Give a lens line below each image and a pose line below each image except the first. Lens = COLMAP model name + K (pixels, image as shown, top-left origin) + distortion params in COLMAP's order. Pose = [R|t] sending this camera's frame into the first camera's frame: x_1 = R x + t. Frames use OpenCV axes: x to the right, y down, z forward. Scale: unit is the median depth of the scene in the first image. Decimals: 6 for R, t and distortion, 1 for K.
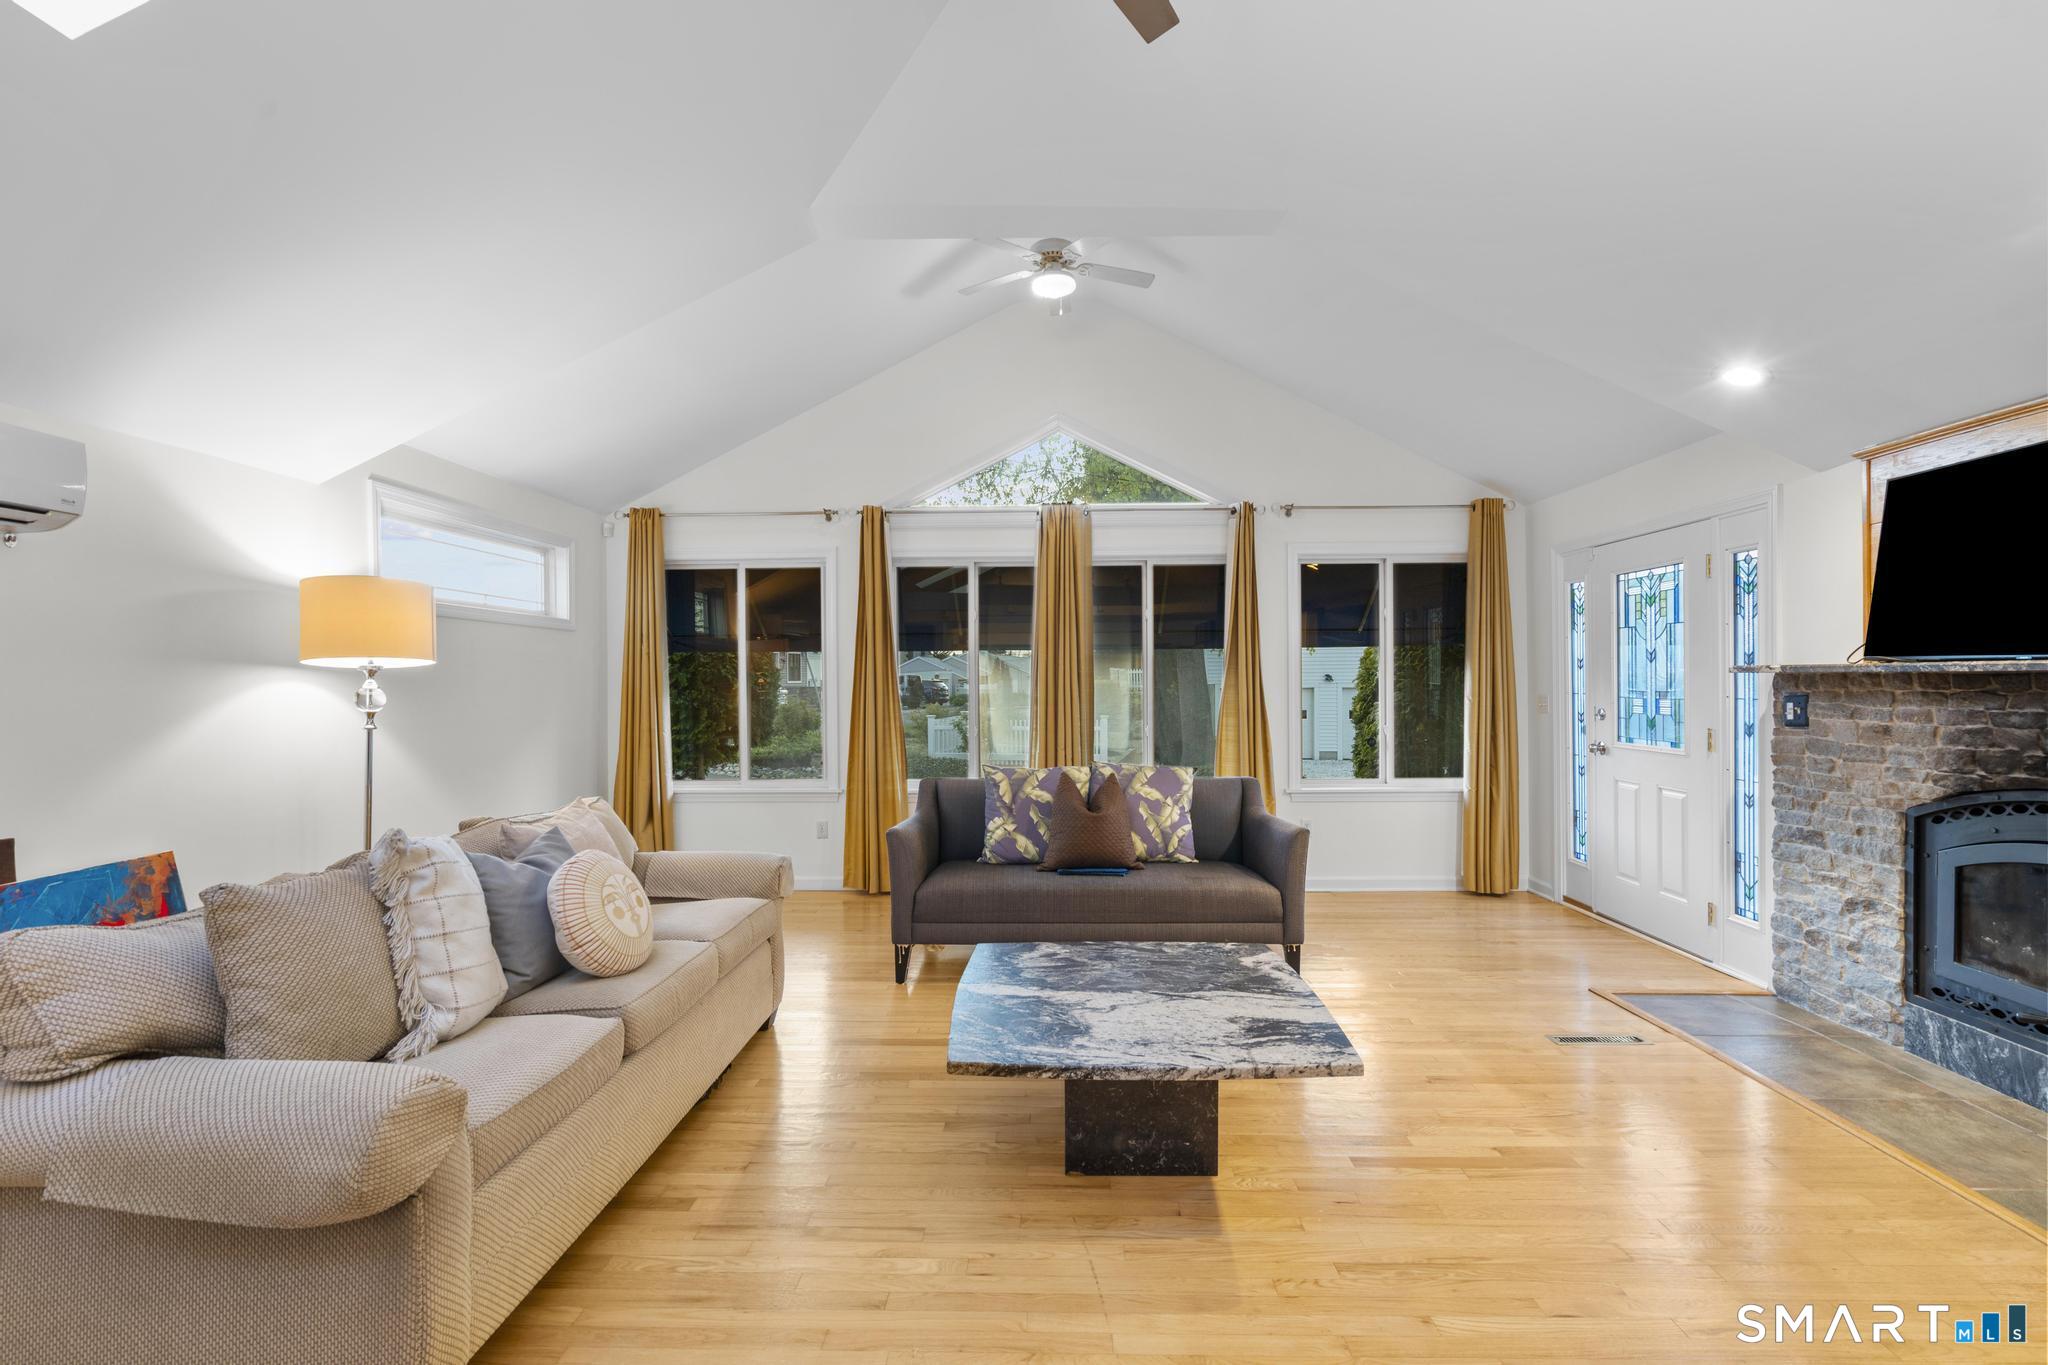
lens RADIAL K [[913.7, 0, 1024.0], [0, 913.7, 682.5], [0, 0, 1]] dist [-0.001180, 0.001173]
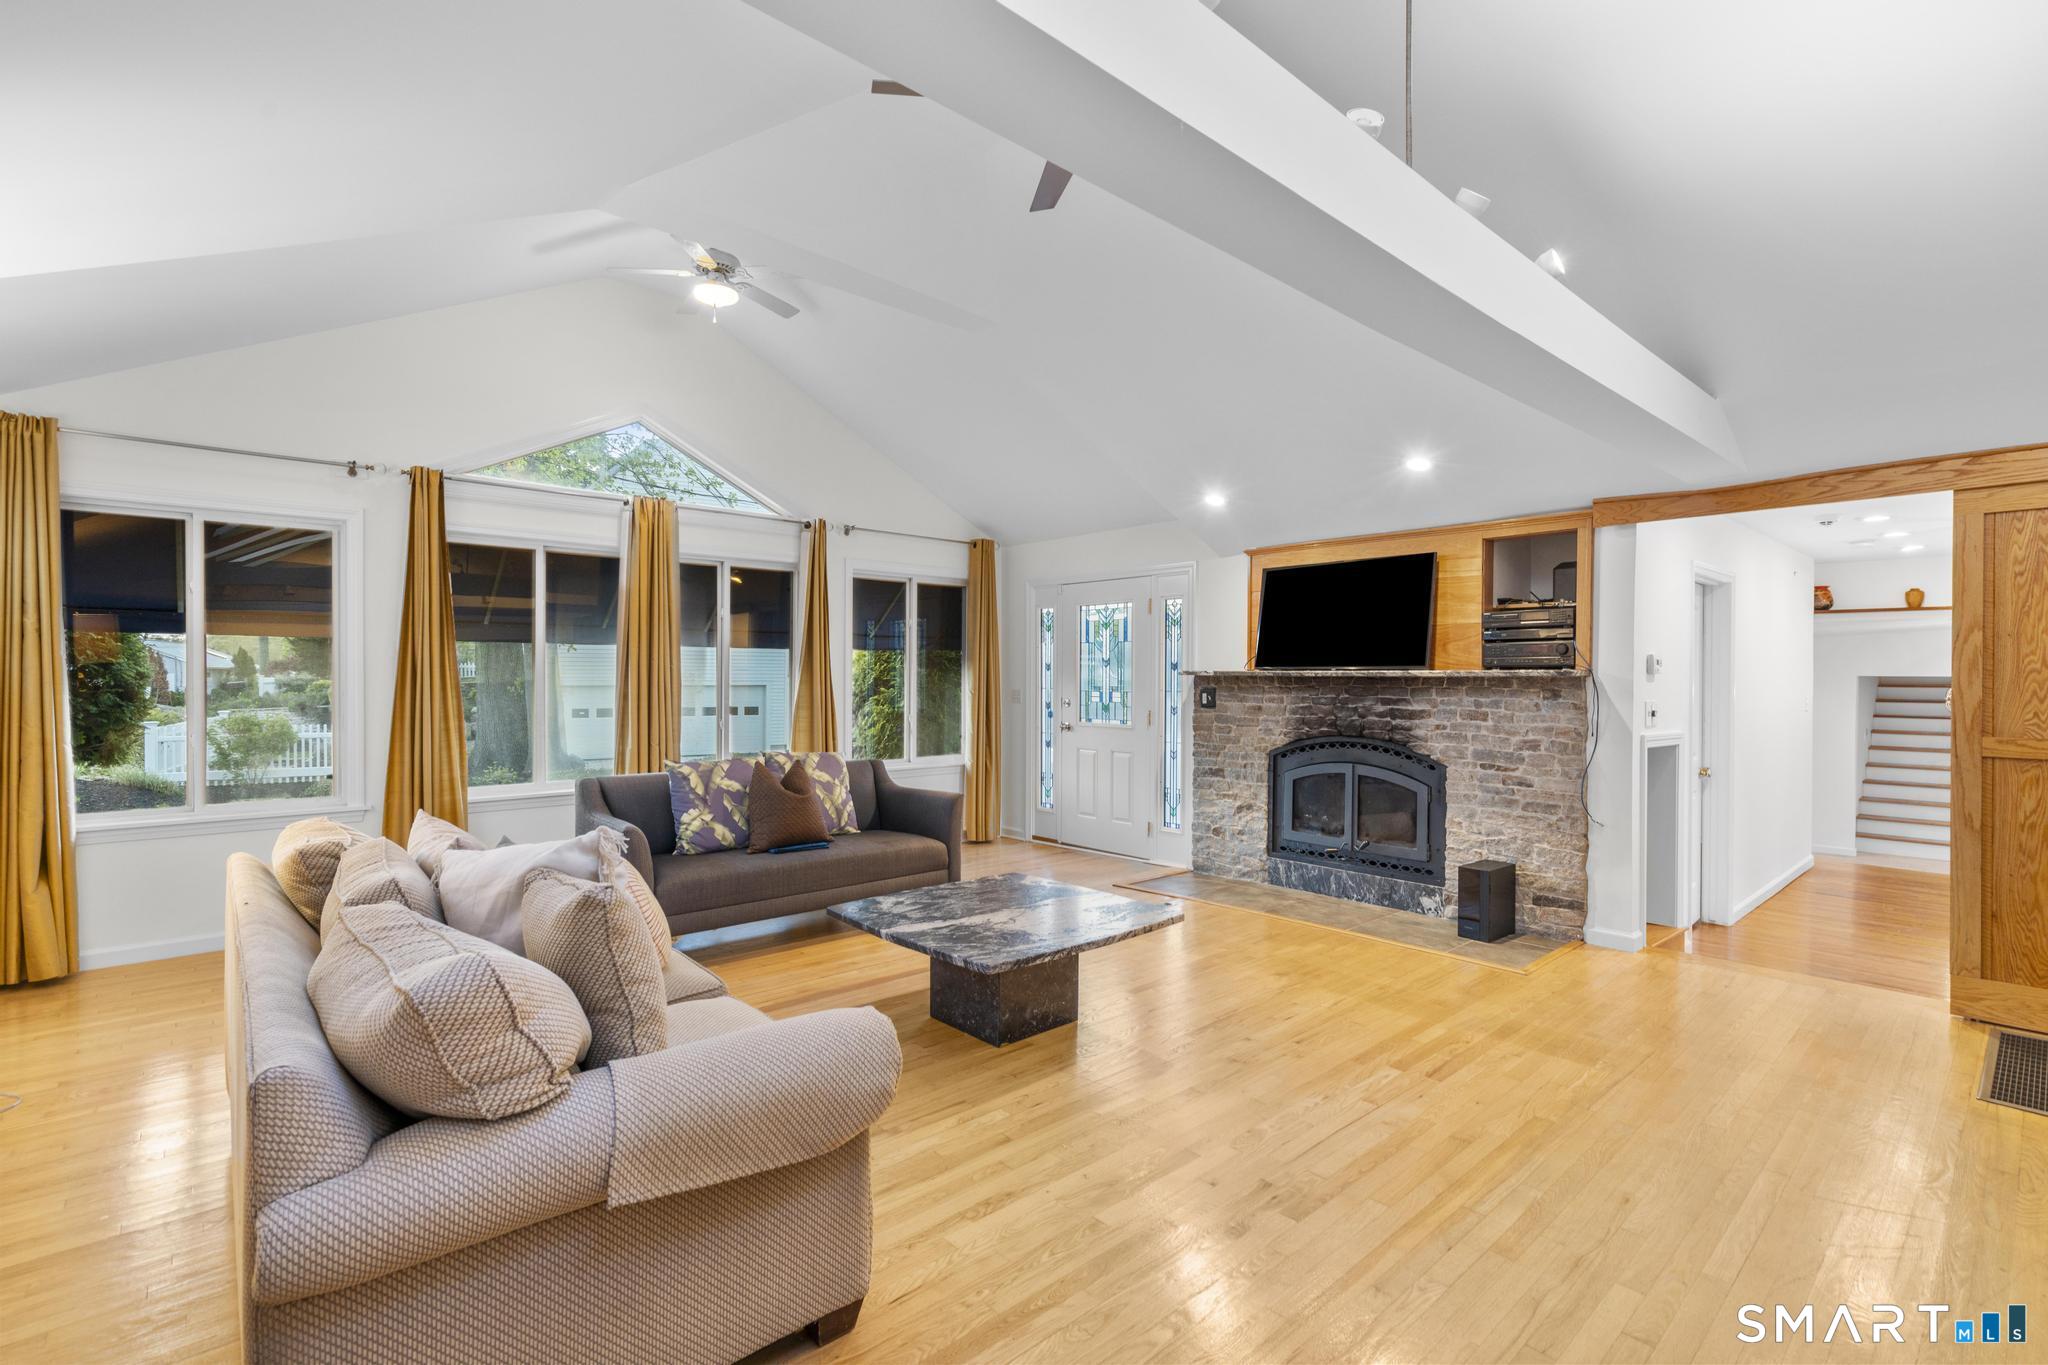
lens RADIAL K [[913.7, 0, 1024.0], [0, 913.7, 682.5], [0, 0, 1]] dist [-0.001180, 0.001173]
pose [[0.733406, 0.004343, 0.679777, -0.503017], [-0.006827, 0.999976, 0.000976, 0.002695], [-0.679757, -0.005356, 0.733418, -0.000291]]
